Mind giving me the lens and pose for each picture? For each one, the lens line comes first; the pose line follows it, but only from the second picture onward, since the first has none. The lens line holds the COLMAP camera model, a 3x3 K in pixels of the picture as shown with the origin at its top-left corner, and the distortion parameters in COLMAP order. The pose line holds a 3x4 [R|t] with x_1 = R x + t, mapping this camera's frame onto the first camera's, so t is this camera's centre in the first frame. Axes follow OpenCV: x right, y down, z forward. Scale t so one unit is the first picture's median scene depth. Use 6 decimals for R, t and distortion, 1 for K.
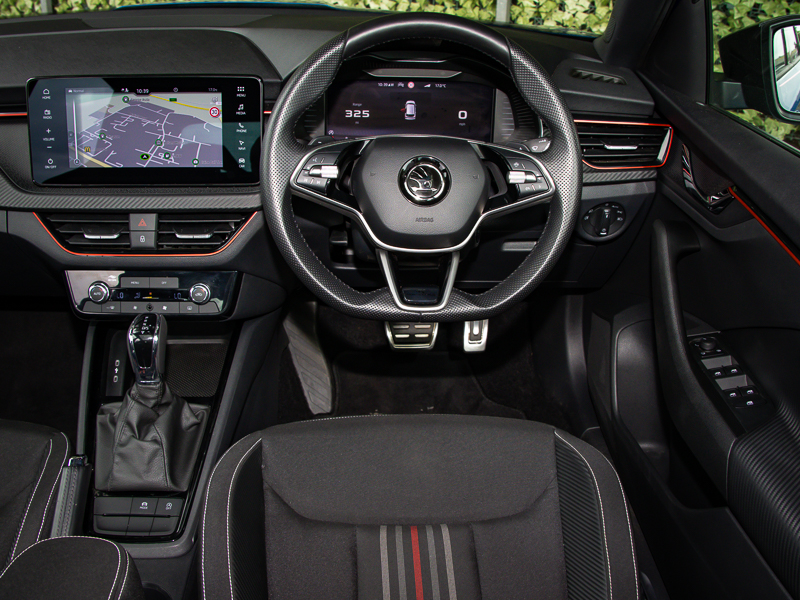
lens RADIAL K [[638.0, 0, 400.0], [0, 638.0, 300.0], [0, 0, 1]] dist [-0.134790, 0.059320]
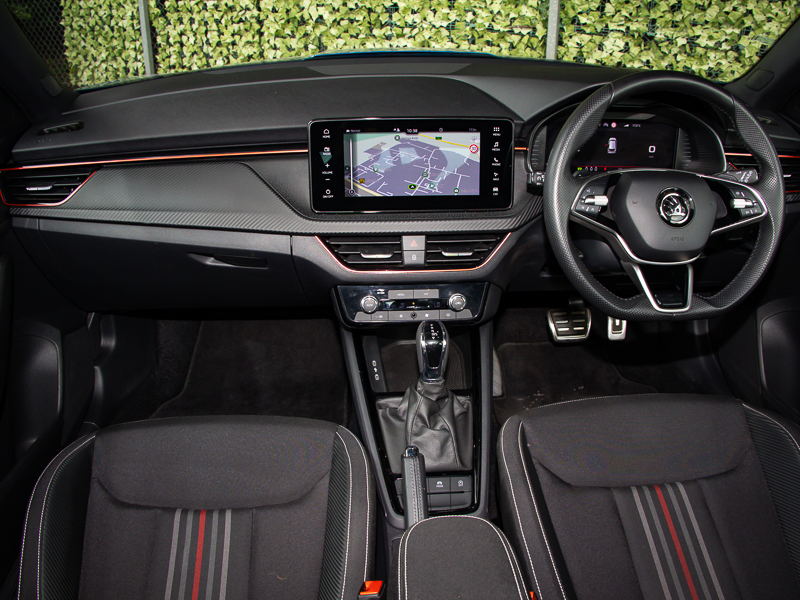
lens RADIAL K [[539.6, 0, 400.0], [0, 539.6, 300.0], [0, 0, 1]] dist [-0.136682, 0.029649]
pose [[0.999533, -0.030556, 0.000173, -0.442146], [0.030551, 0.999436, 0.013909, -0.033018], [-0.000597, -0.013897, 0.999903, -0.010734]]
